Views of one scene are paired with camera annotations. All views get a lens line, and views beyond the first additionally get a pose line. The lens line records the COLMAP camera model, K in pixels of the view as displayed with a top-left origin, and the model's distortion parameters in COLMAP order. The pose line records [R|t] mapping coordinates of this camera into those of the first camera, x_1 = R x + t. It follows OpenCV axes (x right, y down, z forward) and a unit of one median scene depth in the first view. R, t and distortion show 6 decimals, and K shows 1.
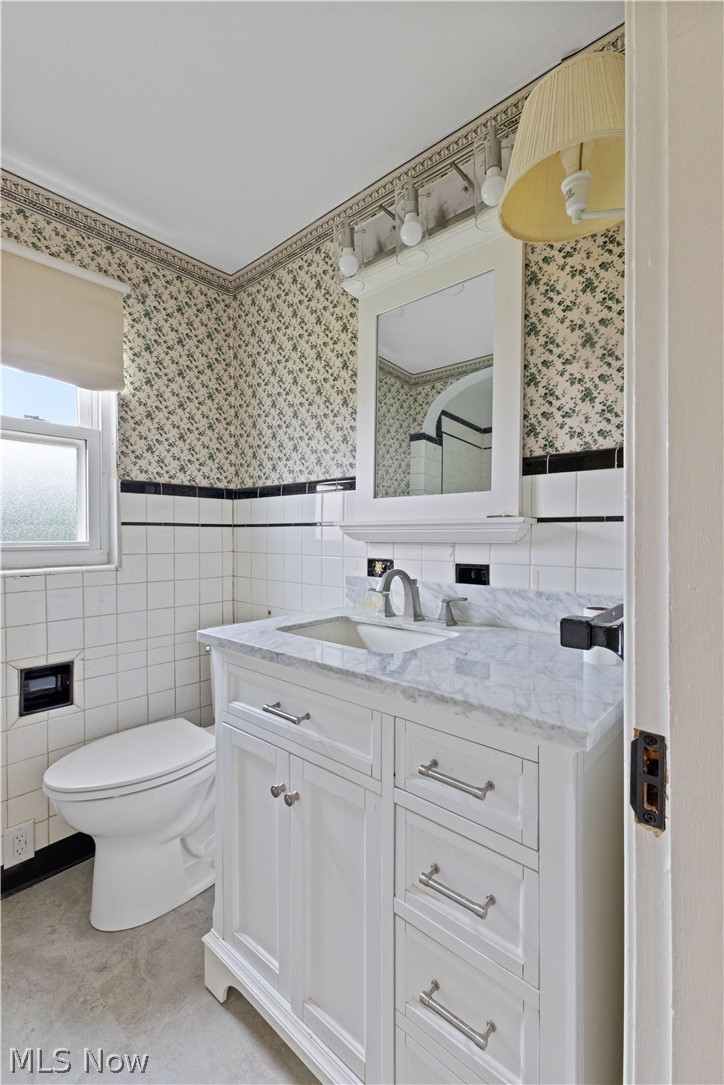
lens RADIAL K [[481.3, 0, 362.0], [0, 481.3, 542.5], [0, 0, 1]] dist [0.014978, 0.000174]
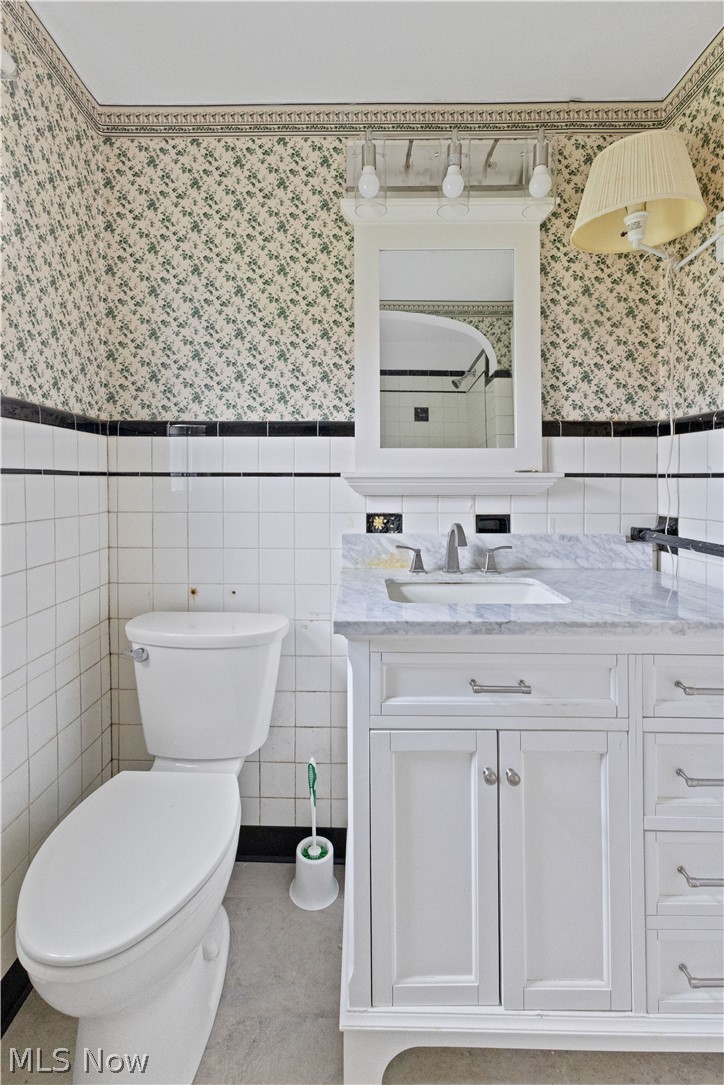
lens RADIAL K [[497.9, 0, 358.7], [0, 497.9, 493.7], [0, 0, 1]] dist [-0.000262, 0.000270]
pose [[0.747906, -0.013346, 0.663670, -0.753895], [0.010162, 0.999911, 0.008655, -0.014910], [-0.663726, 0.000272, 0.747975, 0.374242]]
